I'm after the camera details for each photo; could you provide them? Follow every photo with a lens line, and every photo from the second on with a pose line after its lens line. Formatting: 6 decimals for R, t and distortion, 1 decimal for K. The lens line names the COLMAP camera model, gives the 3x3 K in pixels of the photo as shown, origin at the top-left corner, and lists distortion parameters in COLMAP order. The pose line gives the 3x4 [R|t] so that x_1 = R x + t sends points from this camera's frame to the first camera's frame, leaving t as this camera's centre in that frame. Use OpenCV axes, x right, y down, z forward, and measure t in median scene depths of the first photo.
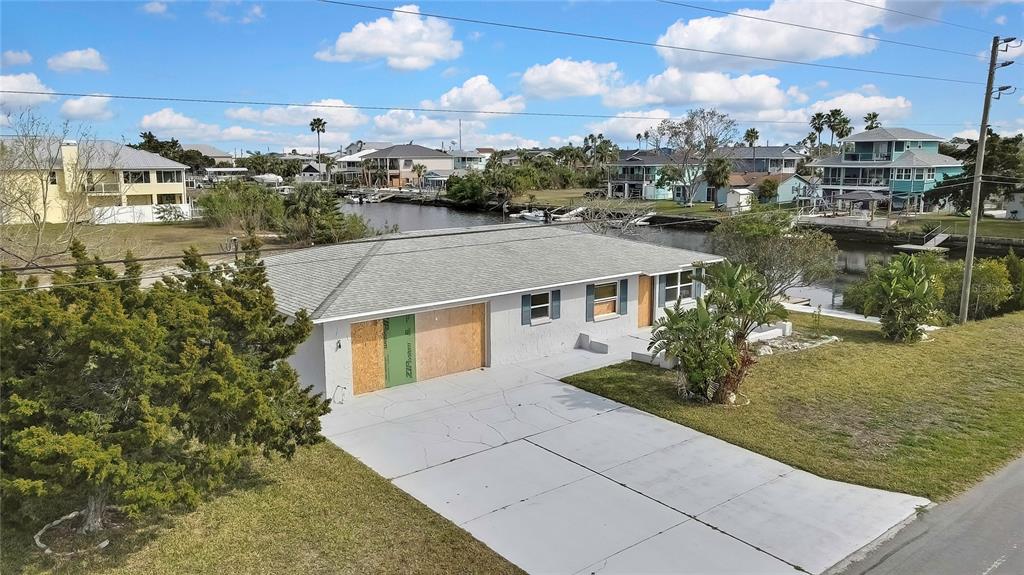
lens RADIAL K [[756.6, 0, 509.9], [0, 756.6, 285.7], [0, 0, 1]] dist [-0.005951, 0.039464]
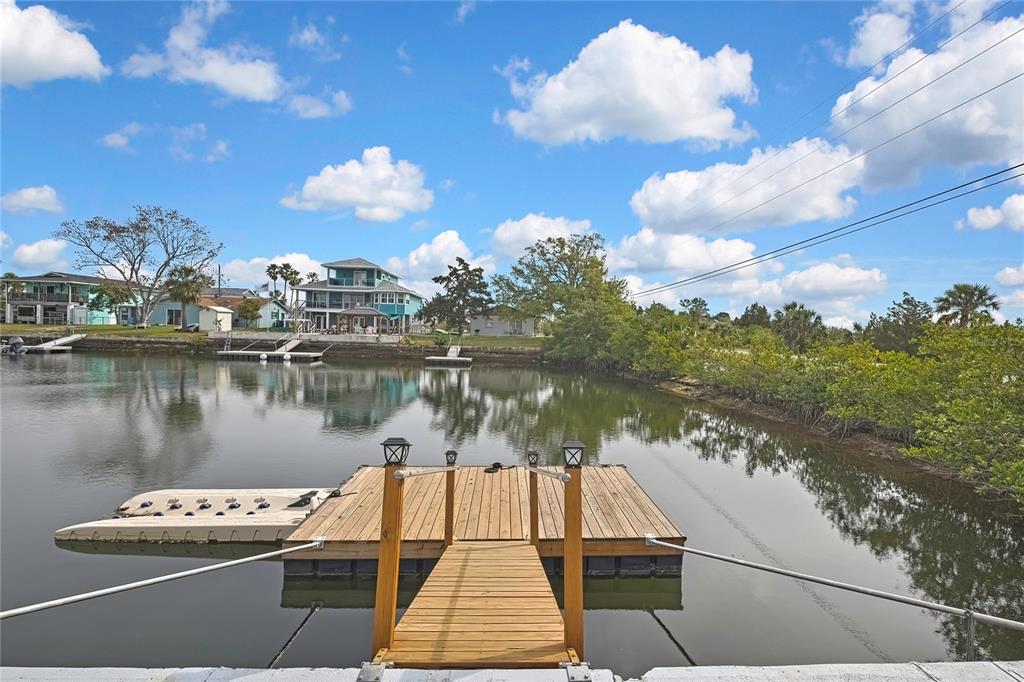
lens RADIAL K [[458.3, 0, 519.1], [0, 458.3, 331.1], [0, 0, 1]] dist [-0.001695, -0.000108]
pose [[0.599595, 0.018030, 0.800101, 0.094868], [0.104838, 0.989361, -0.100861, -0.011787], [-0.793407, 0.144356, 0.591326, 0.427555]]
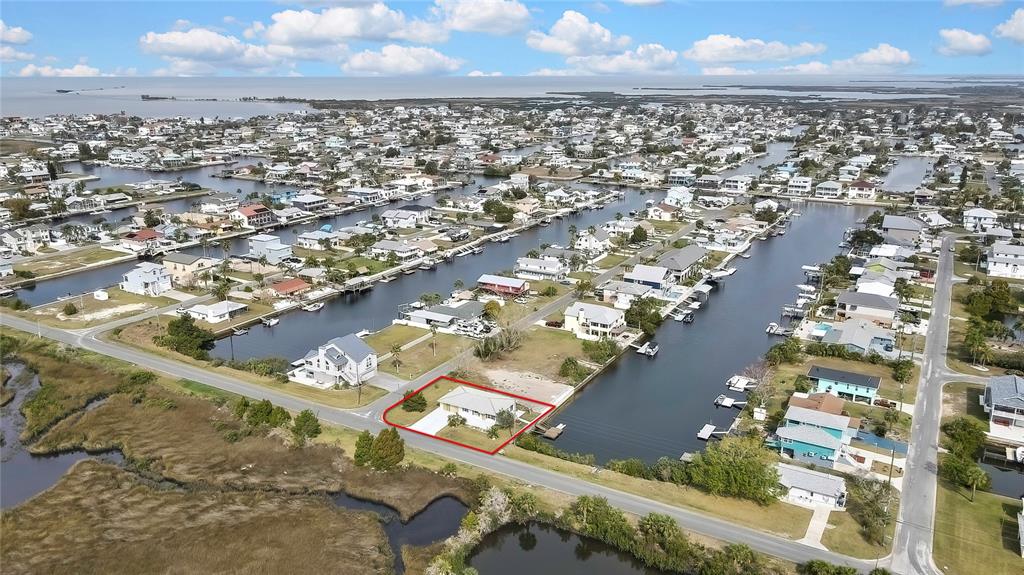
lens RADIAL K [[756.6, 0, 509.9], [0, 756.6, 285.7], [0, 0, 1]] dist [-0.005951, 0.039464]
pose [[0.351730, 0.260010, -0.899267, 1.833342], [-0.159617, 0.963241, 0.216077, -0.788688], [0.922393, 0.067537, 0.380303, -0.424980]]
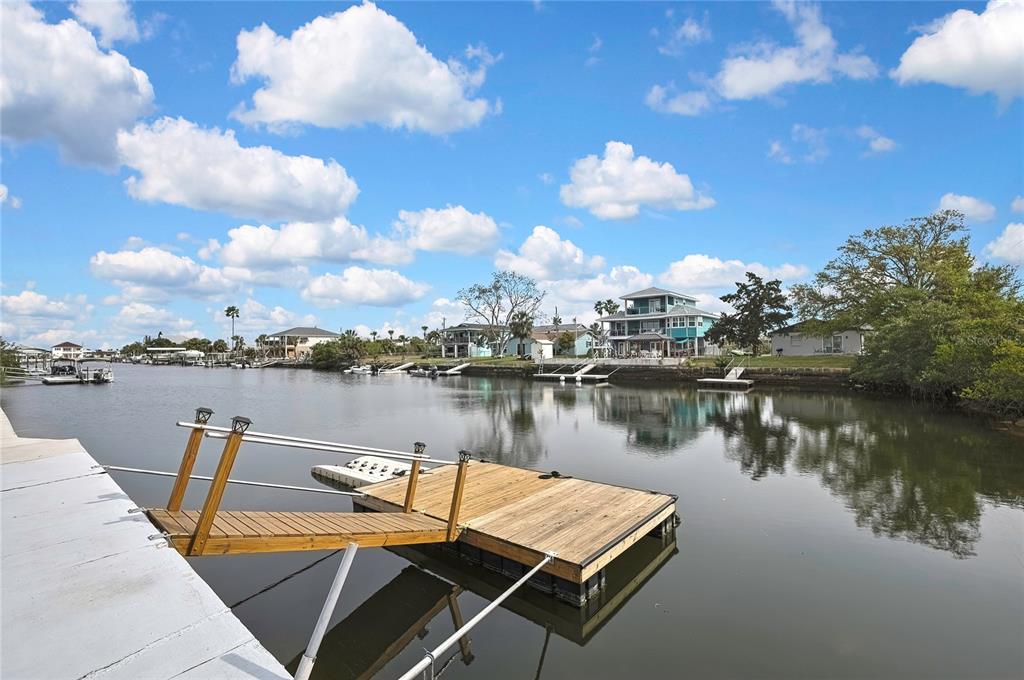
lens RADIAL K [[436.0, 0, 512.0], [0, 436.0, 340.0], [0, 0, 1]] dist [-0.015368, -0.000011]
pose [[0.981937, -0.003355, 0.189177, 0.141079], [0.040601, 0.980288, -0.193359, -0.005170], [-0.184800, 0.197547, 0.962717, 0.394106]]
